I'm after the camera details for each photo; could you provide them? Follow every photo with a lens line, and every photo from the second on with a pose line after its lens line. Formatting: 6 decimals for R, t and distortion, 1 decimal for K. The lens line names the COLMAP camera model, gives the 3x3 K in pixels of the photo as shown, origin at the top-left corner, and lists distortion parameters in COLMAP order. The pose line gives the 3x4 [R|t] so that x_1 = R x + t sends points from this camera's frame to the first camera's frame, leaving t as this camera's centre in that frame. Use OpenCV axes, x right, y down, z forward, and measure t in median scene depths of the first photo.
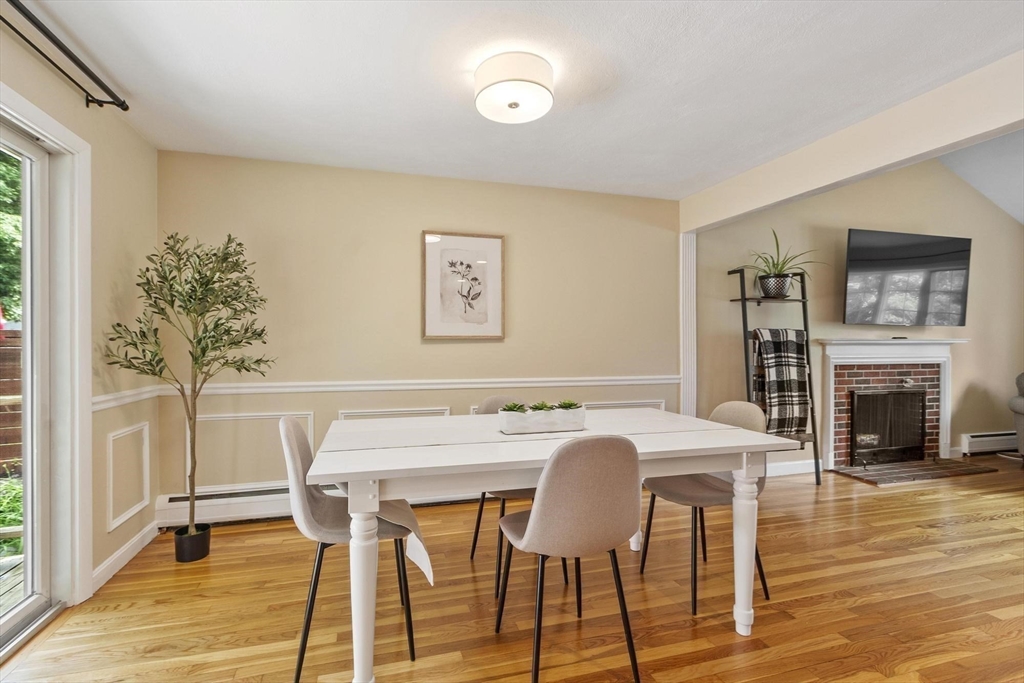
lens RADIAL K [[451.0, 0, 490.7], [0, 451.0, 348.7], [0, 0, 1]] dist [-0.000261, -0.000341]
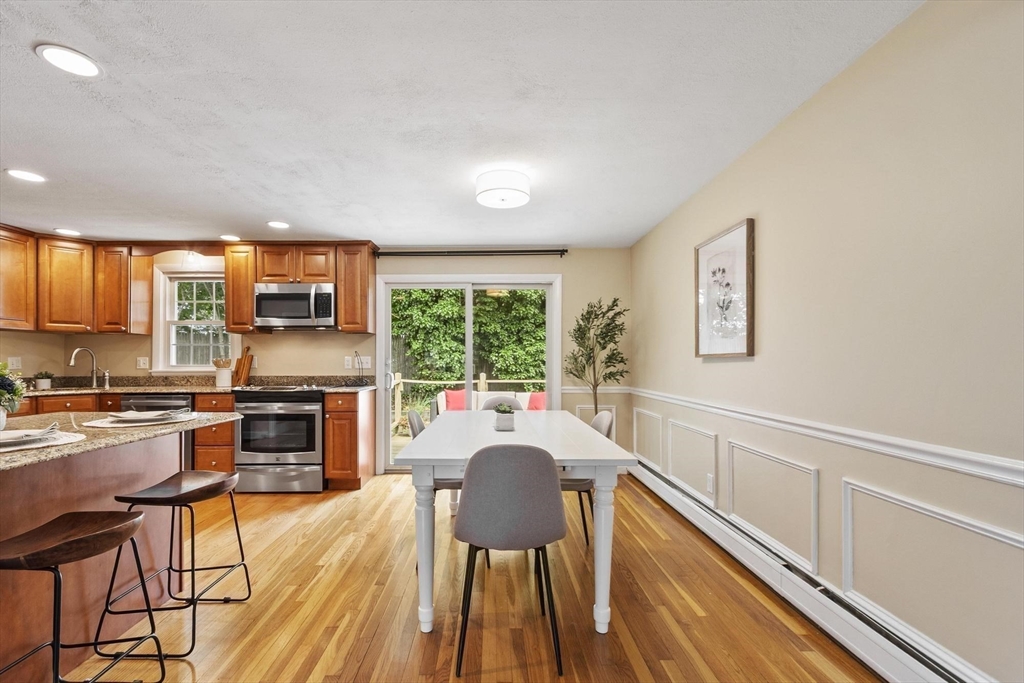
lens RADIAL K [[451.4, 0, 488.4], [0, 451.4, 360.3], [0, 0, 1]] dist [0.012036, 0.000059]
pose [[-0.265383, -0.002507, -0.964140, 1.137803], [-0.005369, 0.999985, -0.001123, -0.015509], [0.964128, 0.004879, -0.265393, 1.030174]]
